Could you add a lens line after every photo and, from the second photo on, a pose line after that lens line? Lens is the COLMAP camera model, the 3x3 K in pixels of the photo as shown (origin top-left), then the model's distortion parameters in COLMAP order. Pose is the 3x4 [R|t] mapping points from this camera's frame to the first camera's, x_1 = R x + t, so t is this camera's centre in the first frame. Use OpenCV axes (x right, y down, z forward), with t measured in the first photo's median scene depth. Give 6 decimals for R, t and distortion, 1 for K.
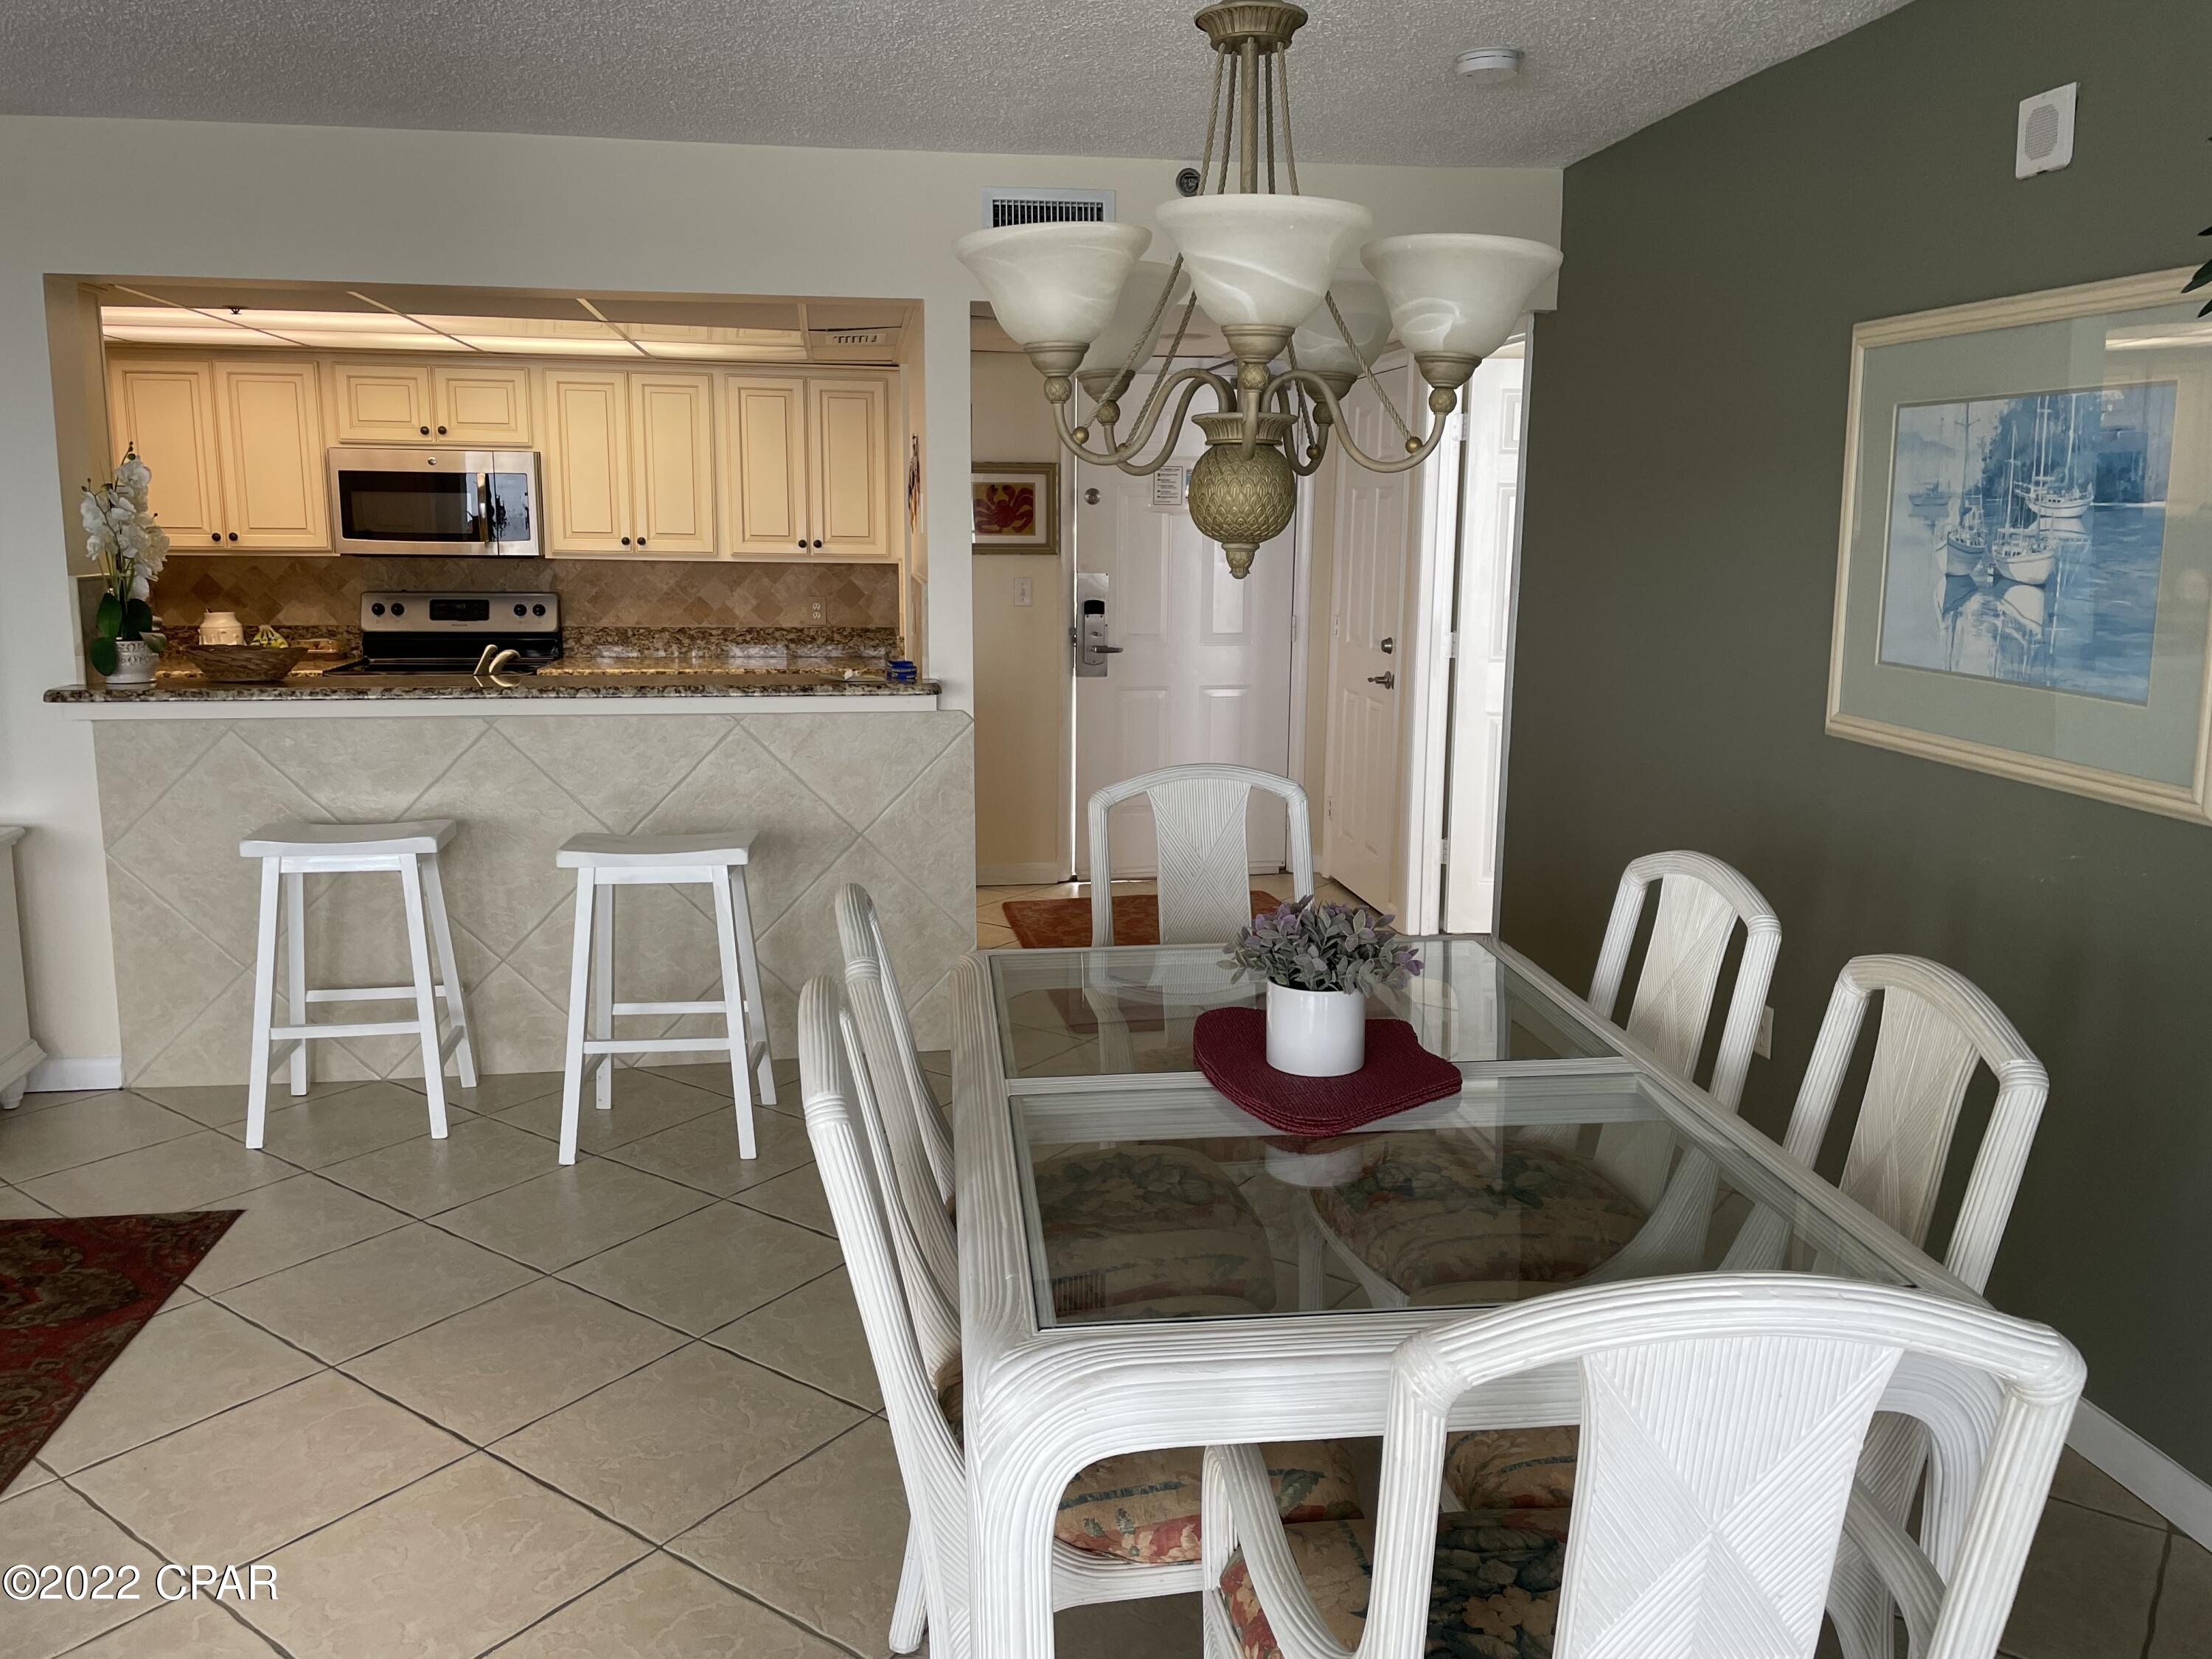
lens RADIAL K [[1614.1, 0, 1148.9], [0, 1614.1, 812.8], [0, 0, 1]] dist [0.069326, -0.104396]
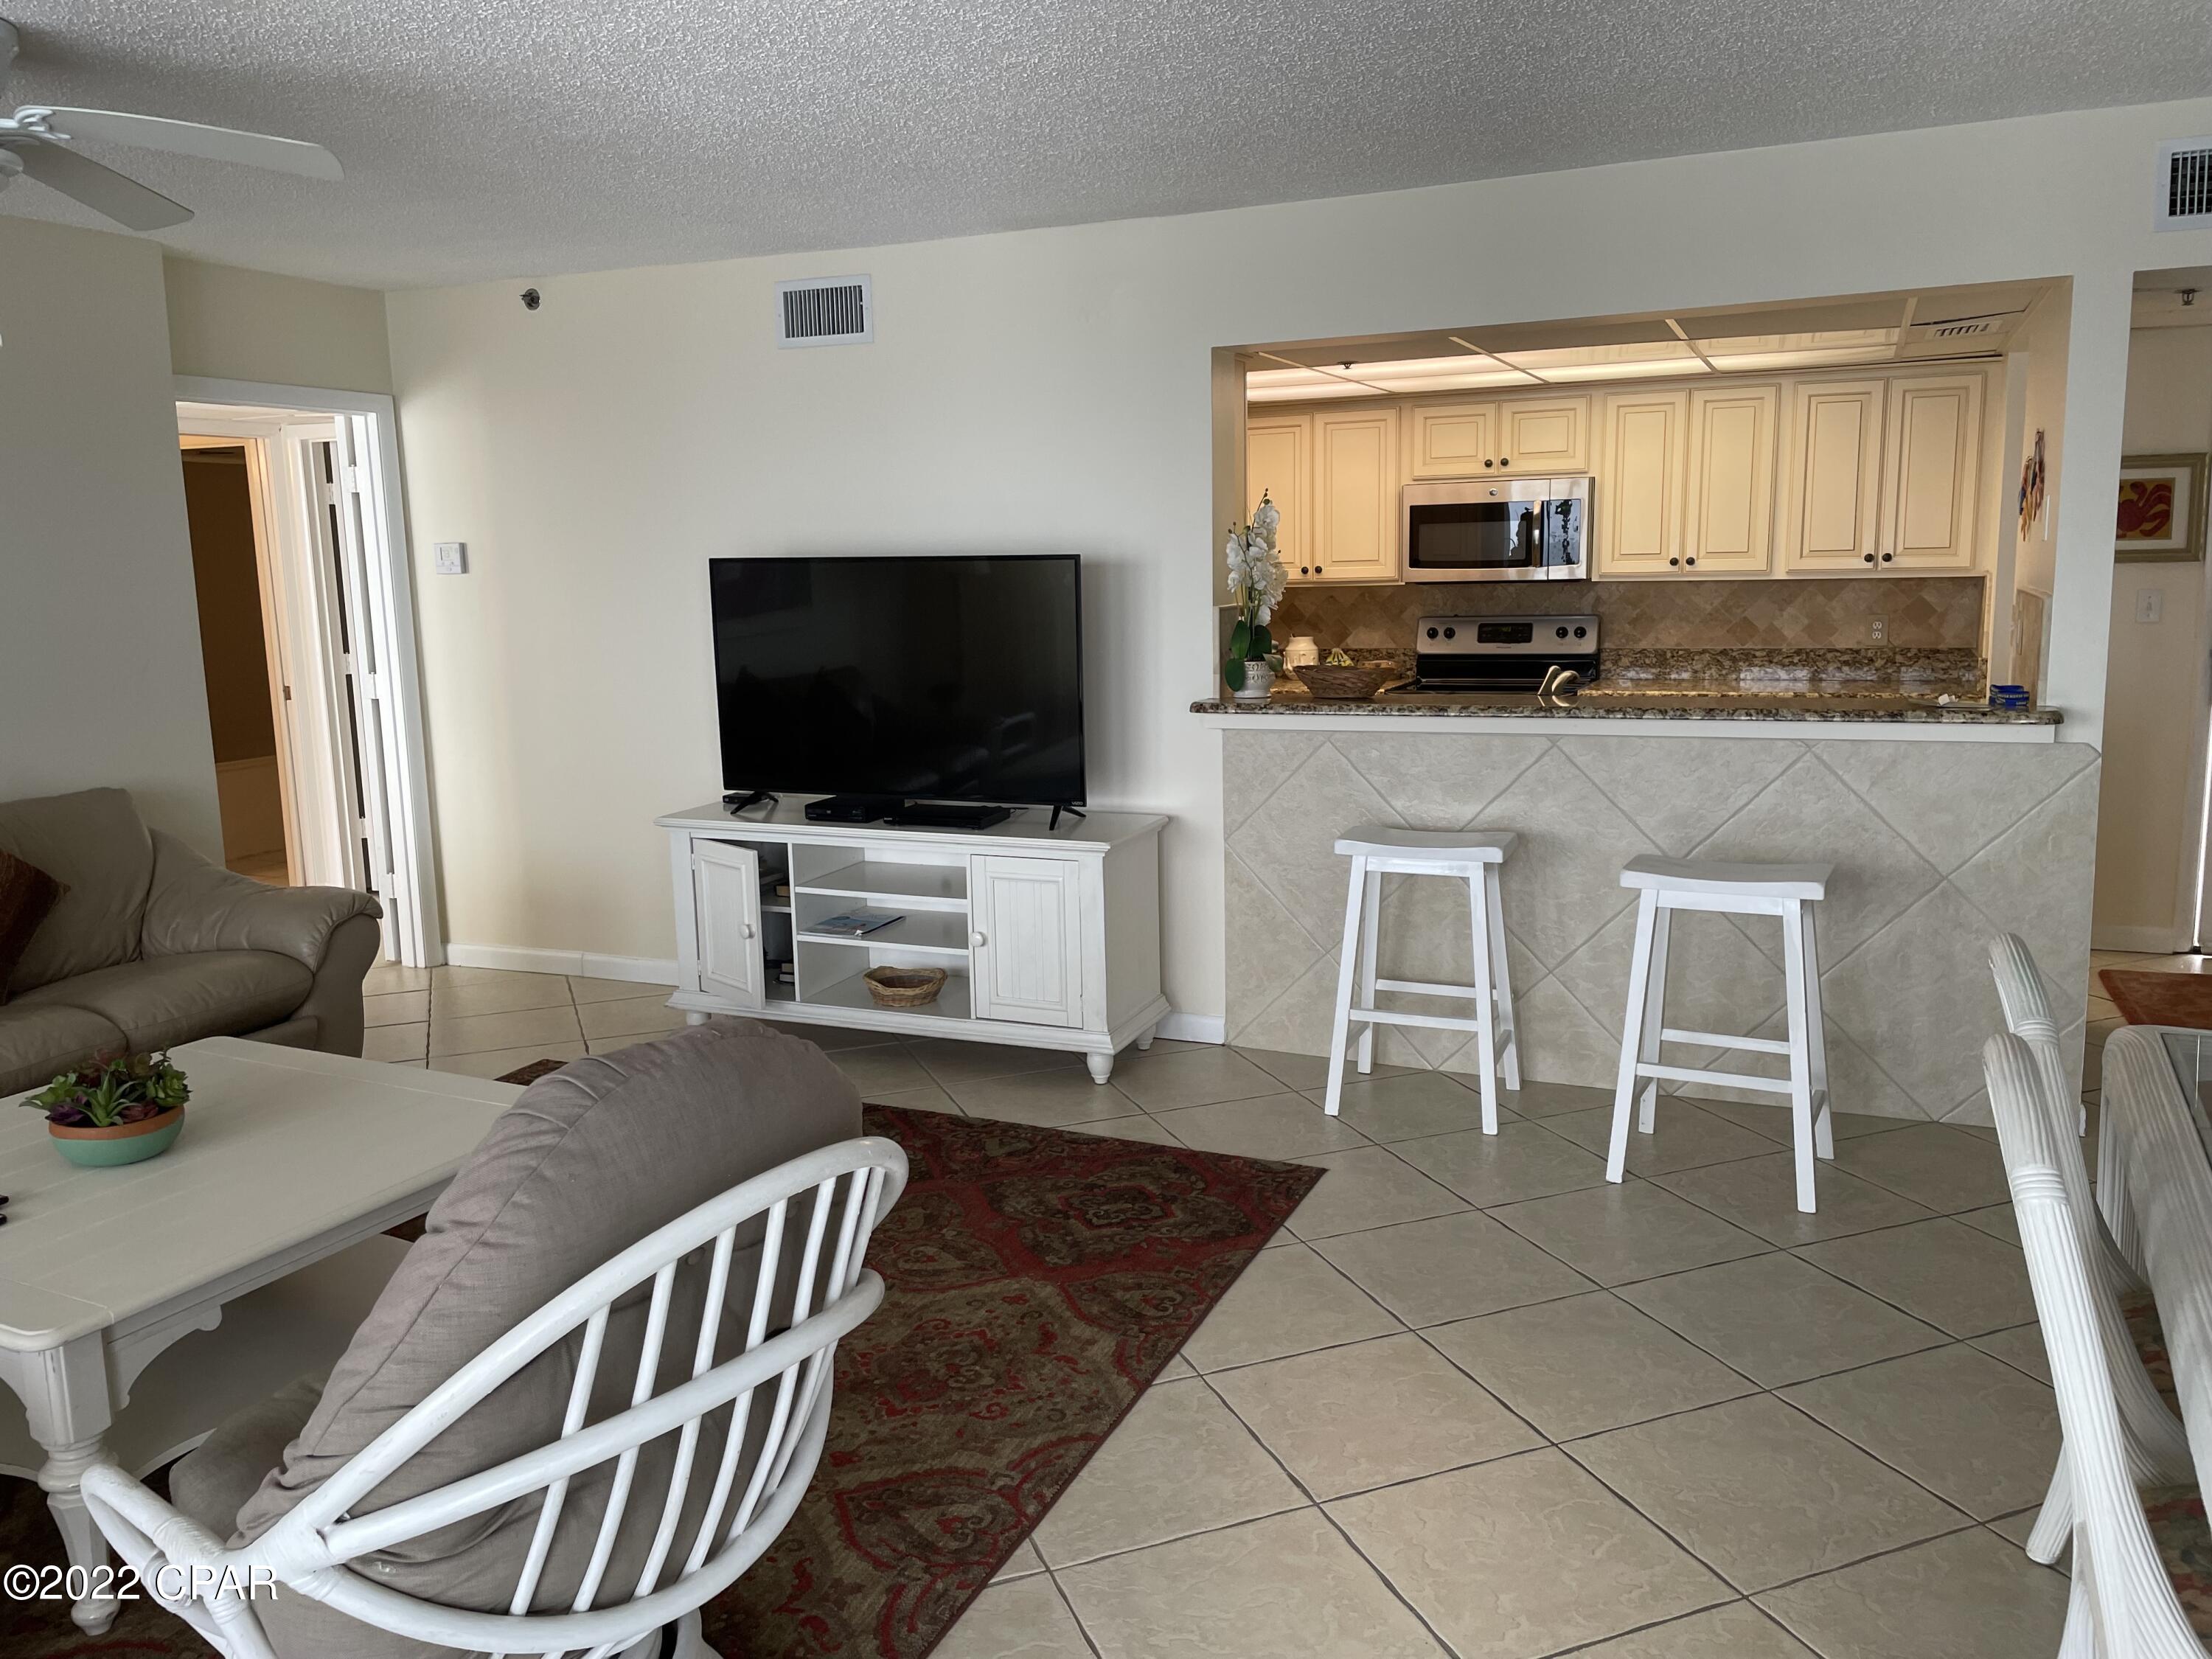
lens RADIAL K [[1646.0, 0, 1162.8], [0, 1646.0, 828.1], [0, 0, 1]] dist [0.063094, -0.119974]
pose [[0.830489, 0.061567, -0.553622, -0.026941], [-0.064862, 0.997801, 0.013663, 0.001341], [0.553245, 0.024562, 0.832656, -0.008528]]
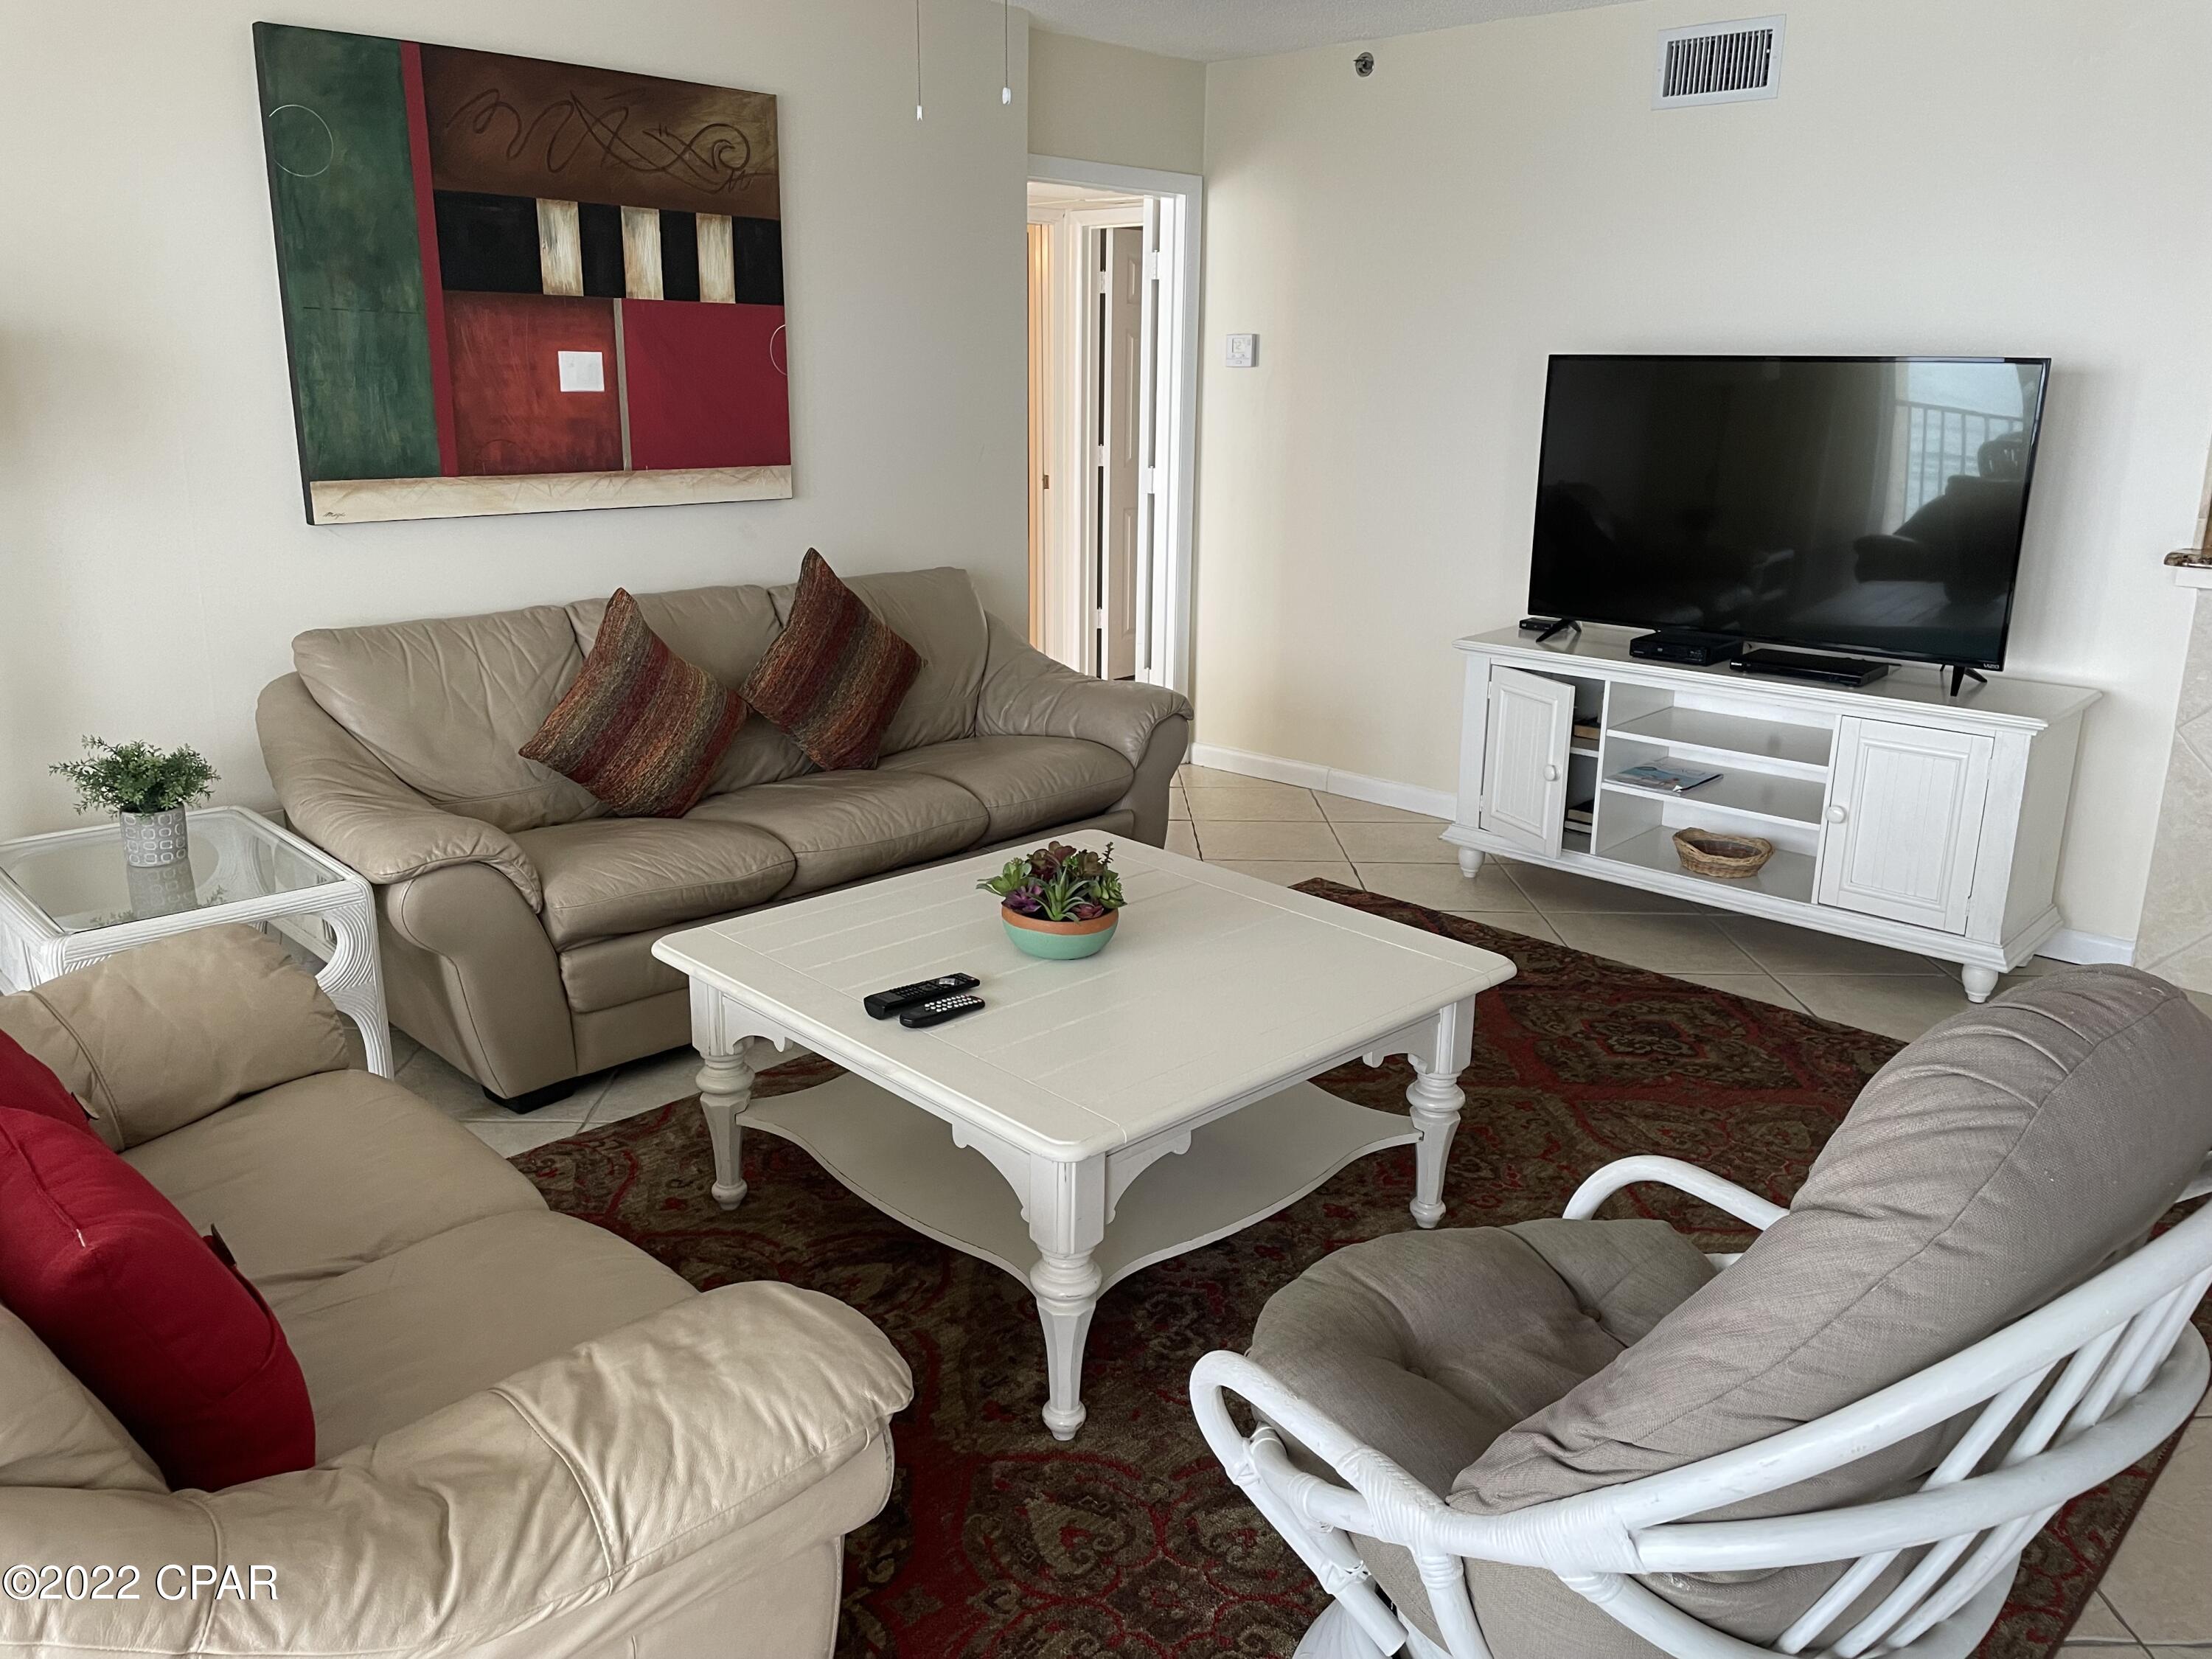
lens RADIAL K [[1642.0, 0, 1099.6], [0, 1642.0, 792.1], [0, 0, 1]] dist [0.088984, -0.109933]
pose [[0.582689, 0.196713, -0.788528, -0.264836], [-0.143985, 0.979902, 0.138056, 0.017747], [0.799838, 0.033092, 0.599303, -0.077743]]
